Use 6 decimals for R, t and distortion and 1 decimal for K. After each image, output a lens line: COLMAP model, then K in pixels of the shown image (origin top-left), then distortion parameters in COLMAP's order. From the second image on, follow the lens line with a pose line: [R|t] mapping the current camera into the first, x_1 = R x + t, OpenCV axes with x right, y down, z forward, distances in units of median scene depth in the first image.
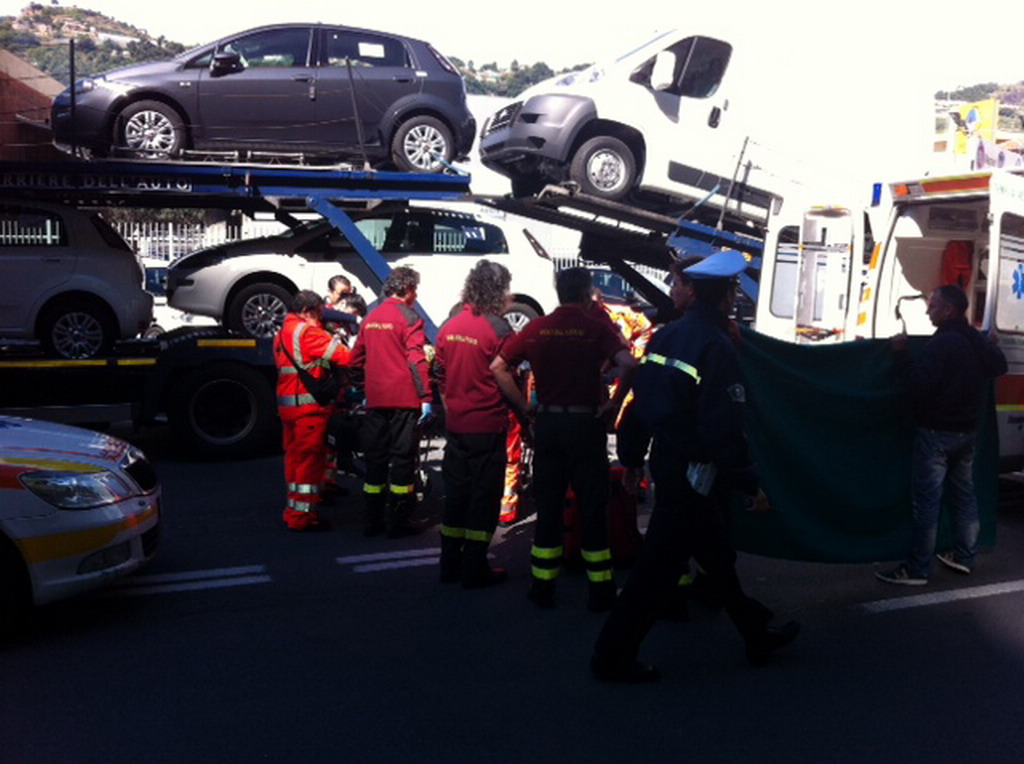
lens RADIAL K [[963.9, 0, 500.8], [0, 963.9, 376.4], [0, 0, 1]] dist [0.045642, -0.145455]
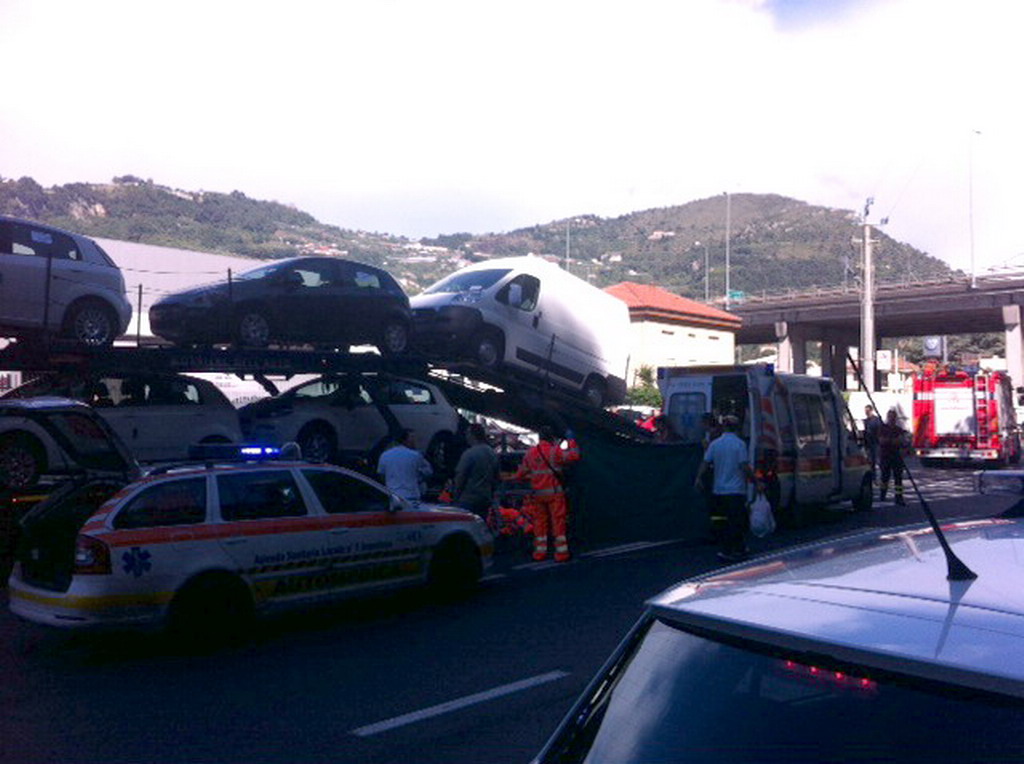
lens RADIAL K [[982.0, 0, 512.0], [0, 982.0, 382.0], [0, 0, 1]] dist [0.042352, -0.214684]
pose [[0.874700, 0.004202, 0.484647, -0.657044], [0.057644, 0.991963, -0.112637, 0.023926], [-0.481225, 0.126460, 0.867427, -0.447253]]
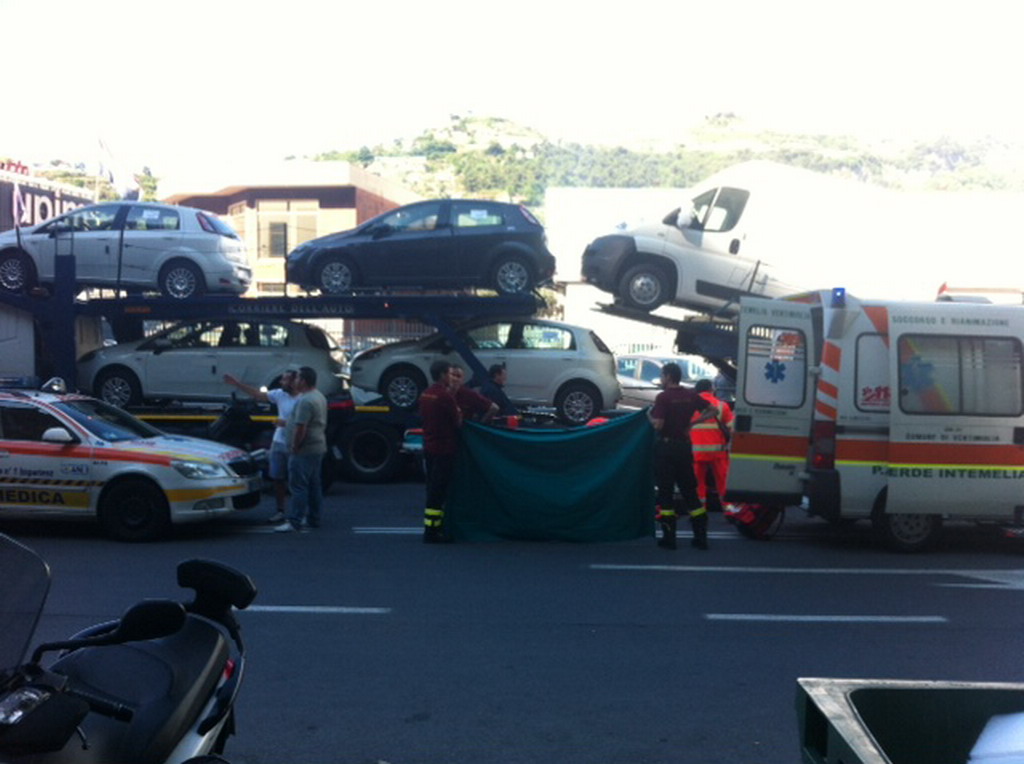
lens RADIAL K [[982.0, 0, 512.0], [0, 982.0, 382.0], [0, 0, 1]] dist [0.042352, -0.214684]
pose [[0.927586, 0.012749, -0.373392, 0.447564], [-0.042685, 0.996490, -0.072014, 0.023610], [0.371163, 0.082737, 0.924874, -0.331340]]
